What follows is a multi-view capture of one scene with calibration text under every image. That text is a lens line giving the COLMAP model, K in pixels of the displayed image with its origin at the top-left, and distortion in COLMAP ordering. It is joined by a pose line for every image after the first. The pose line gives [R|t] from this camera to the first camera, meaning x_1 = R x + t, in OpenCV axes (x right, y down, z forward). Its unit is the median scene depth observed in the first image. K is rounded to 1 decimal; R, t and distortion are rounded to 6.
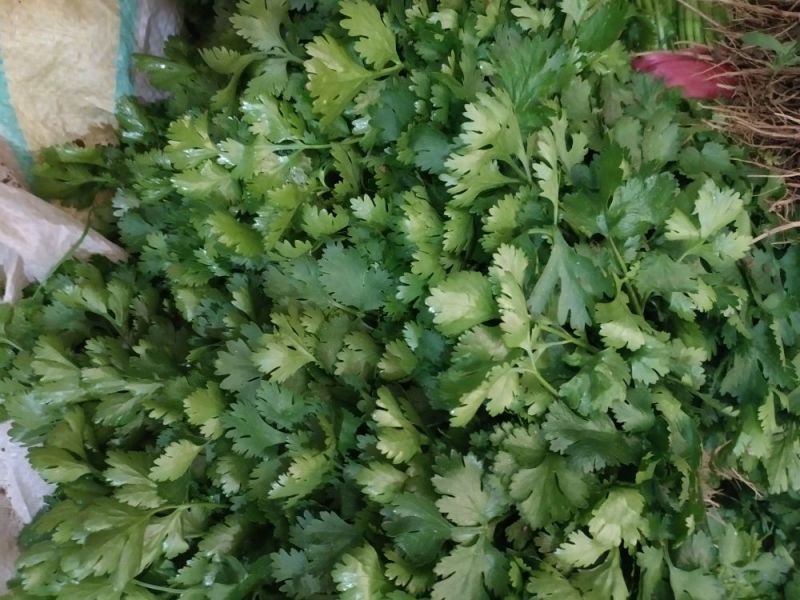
lens RADIAL K [[586.3, 0, 400.0], [0, 586.3, 300.0], [0, 0, 1]] dist [0.003859, 0.004150]
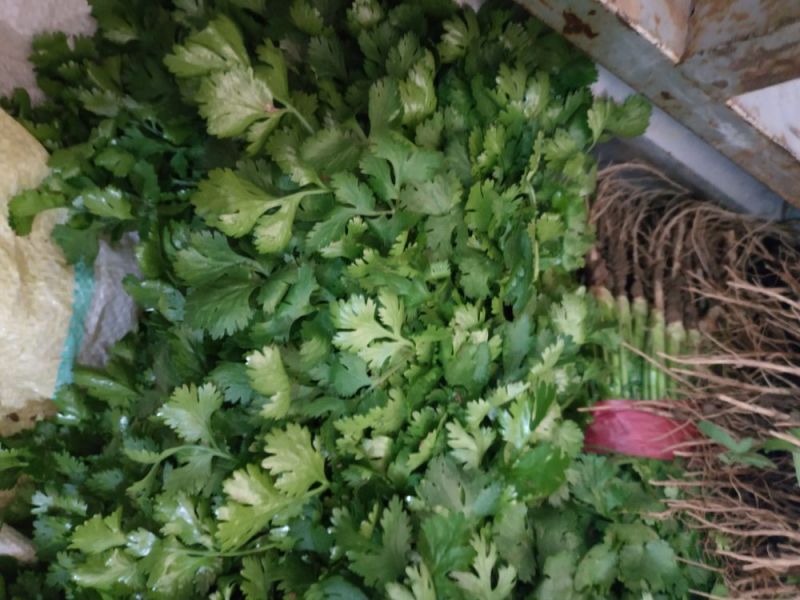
lens RADIAL K [[601.2, 0, 400.0], [0, 601.2, 300.0], [0, 0, 1]] dist [-0.007241, 0.001249]
pose [[0.992211, 0.124570, -0.000305, 0.067003], [-0.124208, 0.989130, -0.078710, -0.521454], [-0.009503, 0.078135, 0.996898, -0.000485]]
